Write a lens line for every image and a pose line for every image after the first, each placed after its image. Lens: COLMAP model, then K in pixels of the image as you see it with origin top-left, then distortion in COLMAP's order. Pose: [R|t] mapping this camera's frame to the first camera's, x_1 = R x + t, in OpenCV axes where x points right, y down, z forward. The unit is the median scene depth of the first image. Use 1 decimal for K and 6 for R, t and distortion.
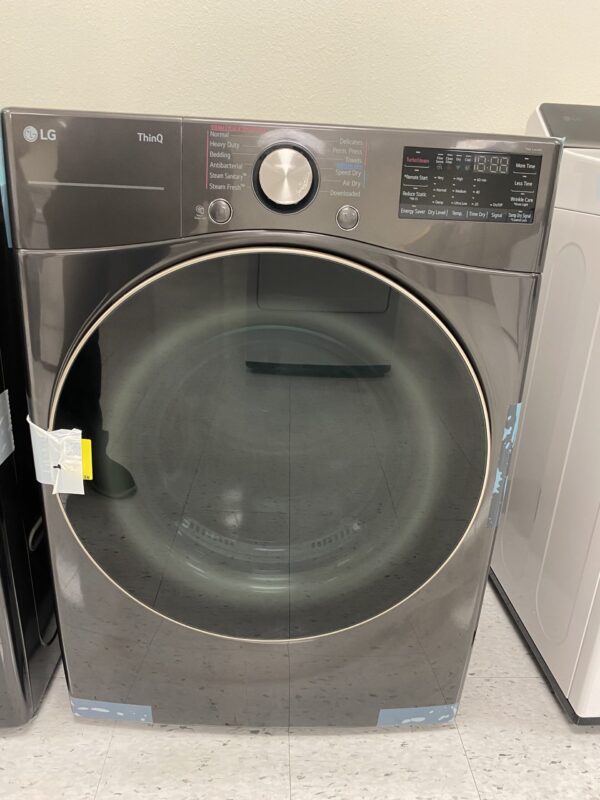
lens RADIAL K [[610.5, 0, 303.2], [0, 610.5, 398.5], [0, 0, 1]] dist [0.001510, -0.020336]
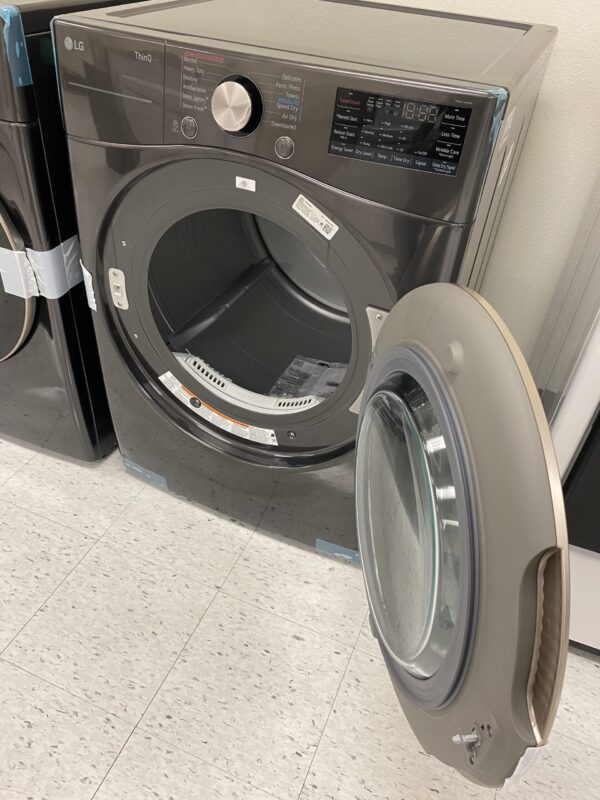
lens RADIAL K [[610.5, 0, 294.9], [0, 610.5, 404.4], [0, 0, 1]] dist [0.001510, -0.020336]
pose [[0.903752, 0.281971, -0.322063, 0.588976], [-0.175363, 0.930238, 0.322343, -0.217745], [0.390487, -0.234840, 0.890152, -0.125835]]
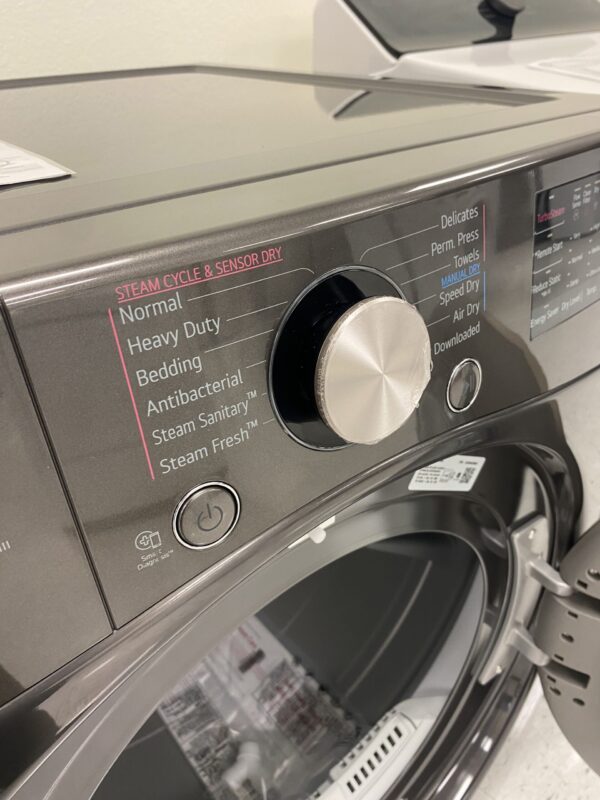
lens RADIAL K [[610.5, 0, 301.3], [0, 610.5, 385.7], [0, 0, 1]] dist [0.001510, -0.020336]
pose [[0.806304, -0.373296, 0.458829, -0.215481], [0.282290, 0.924514, 0.256099, -0.433132], [-0.519794, -0.076970, 0.850817, 0.685614]]
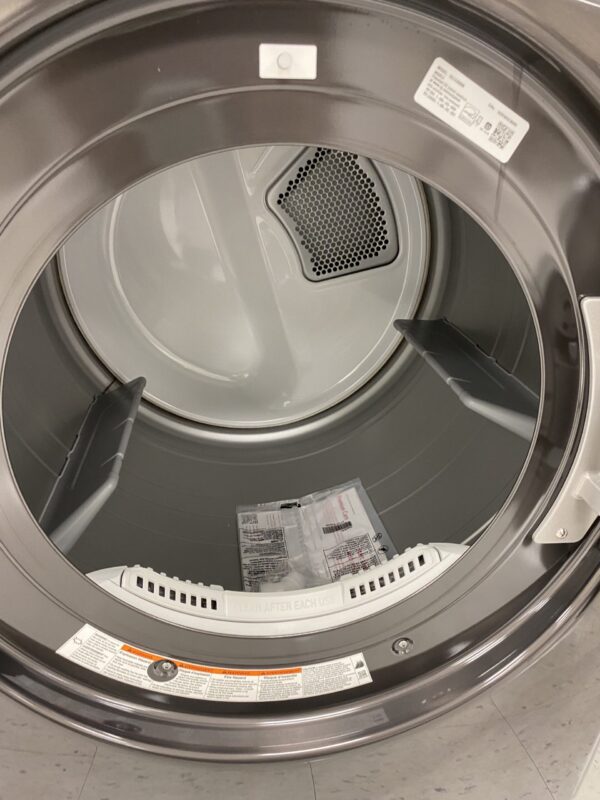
lens RADIAL K [[610.5, 0, 298.1], [0, 610.5, 394.6], [0, 0, 1]] dist [0.001510, -0.020336]
pose [[0.994793, -0.076253, 0.067616, -0.082412], [0.073013, 0.996119, 0.049163, 0.024711], [-0.071103, -0.043970, 0.996499, 0.565679]]
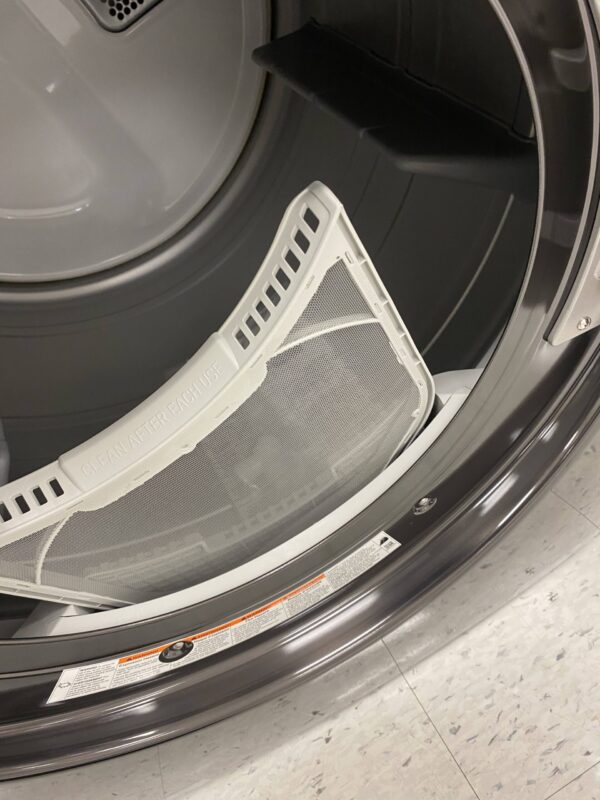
lens RADIAL K [[610.5, 0, 299.1], [0, 610.5, 405.6], [0, 0, 1]] dist [0.001510, -0.020336]
pose [[0.871490, -0.486533, 0.061566, -0.028712], [0.398856, 0.776225, 0.488251, -0.064880], [-0.285339, -0.400950, 0.870529, 0.822185]]
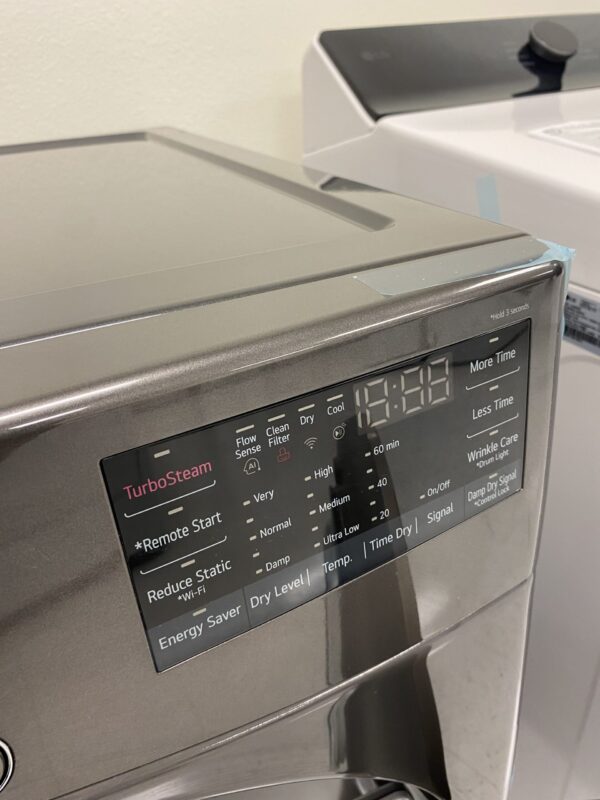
lens RADIAL K [[610.5, 0, 302.2], [0, 610.5, 403.6], [0, 0, 1]] dist [0.001510, -0.020336]
pose [[0.910696, -0.290540, 0.293631, 0.169644], [0.244403, 0.952053, 0.184018, -0.445714], [-0.333017, -0.095820, 0.938040, 0.727965]]
